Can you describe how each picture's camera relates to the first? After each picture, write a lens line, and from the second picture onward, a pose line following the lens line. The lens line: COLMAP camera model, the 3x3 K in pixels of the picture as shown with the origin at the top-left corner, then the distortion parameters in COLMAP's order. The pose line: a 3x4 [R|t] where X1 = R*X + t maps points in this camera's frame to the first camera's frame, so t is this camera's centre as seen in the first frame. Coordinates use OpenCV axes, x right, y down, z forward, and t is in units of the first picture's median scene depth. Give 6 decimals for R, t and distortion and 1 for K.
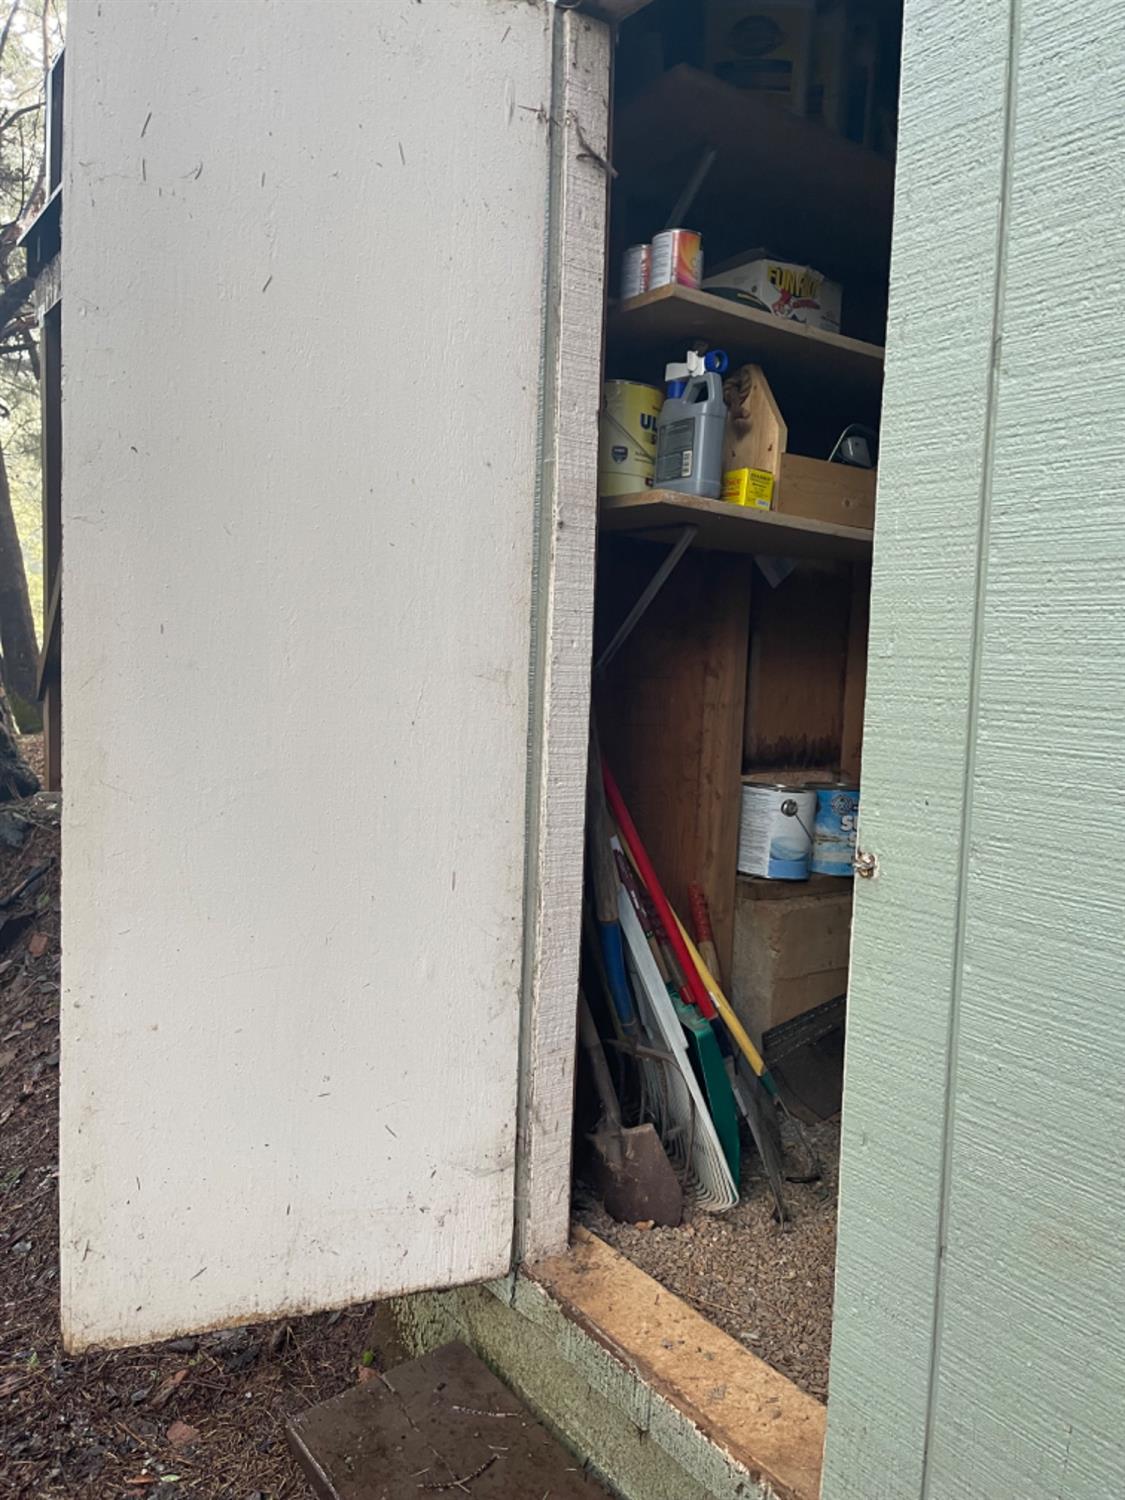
lens RADIAL K [[1117.1, 0, 560.2], [0, 1117.1, 754.1], [0, 0, 1]] dist [0.002603, -0.029175]
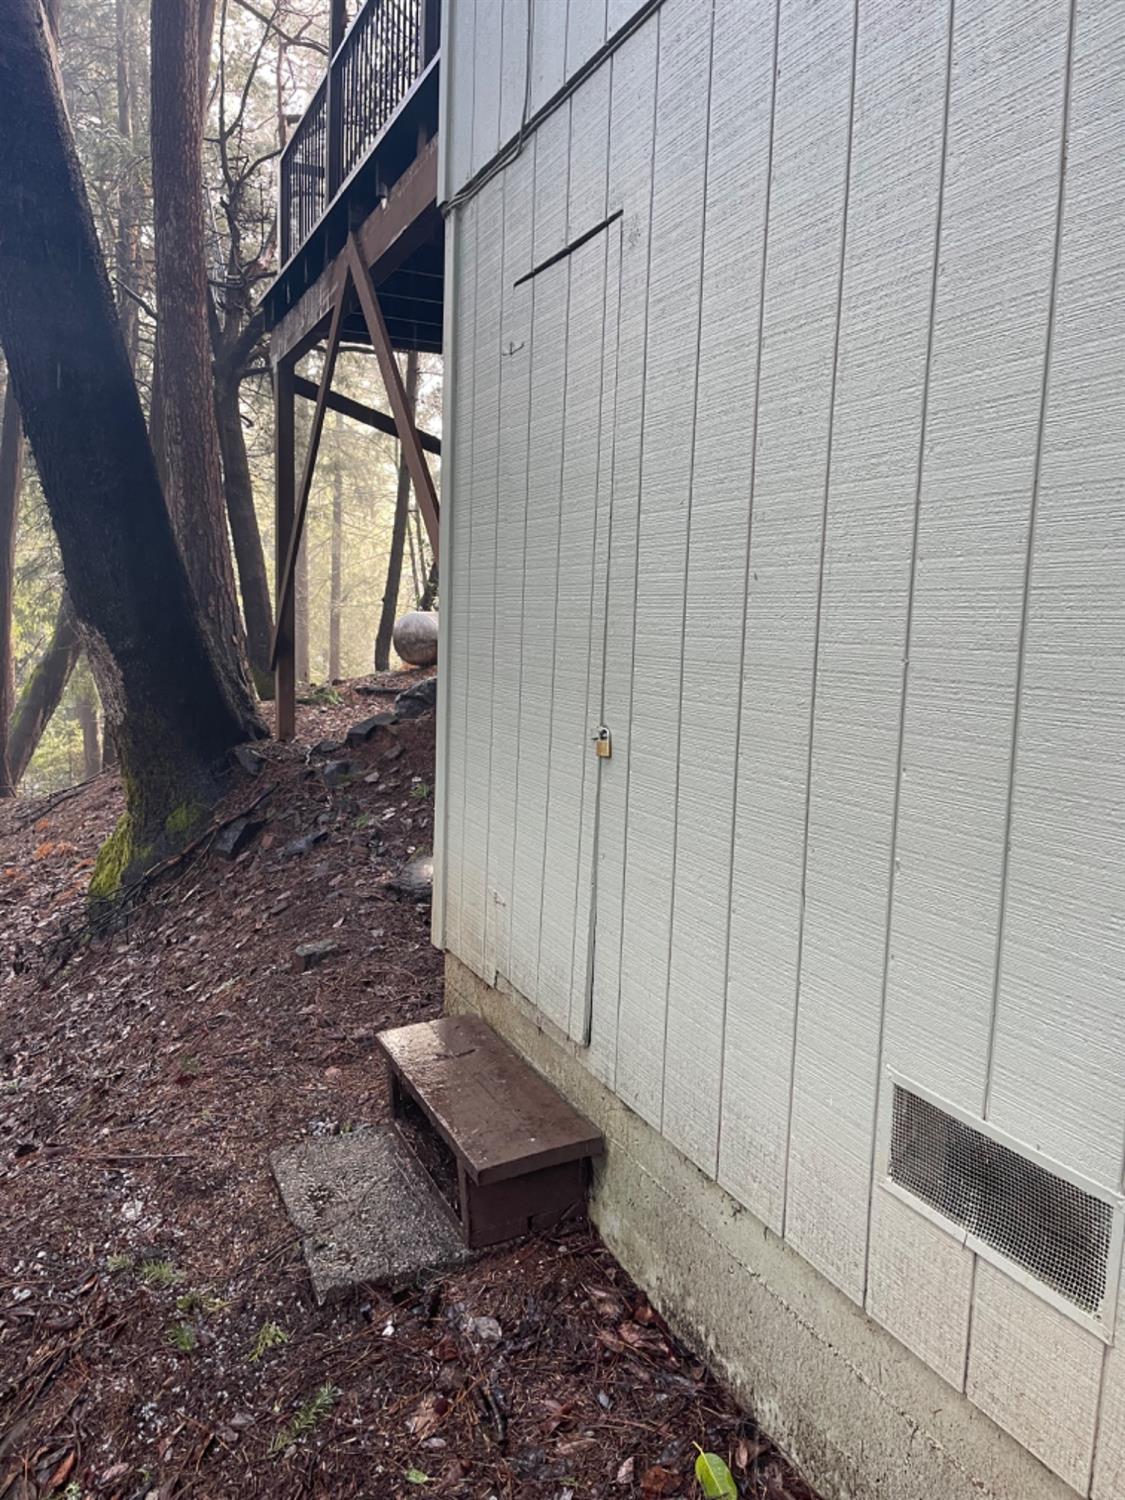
lens RADIAL K [[1117.1, 0, 560.2], [0, 1117.1, 754.1], [0, 0, 1]] dist [0.002603, -0.029175]
pose [[0.981689, 0.010783, -0.190185, 0.164112], [-0.006743, 0.999738, 0.021875, 0.026410], [0.190371, -0.020192, 0.981504, -0.316225]]
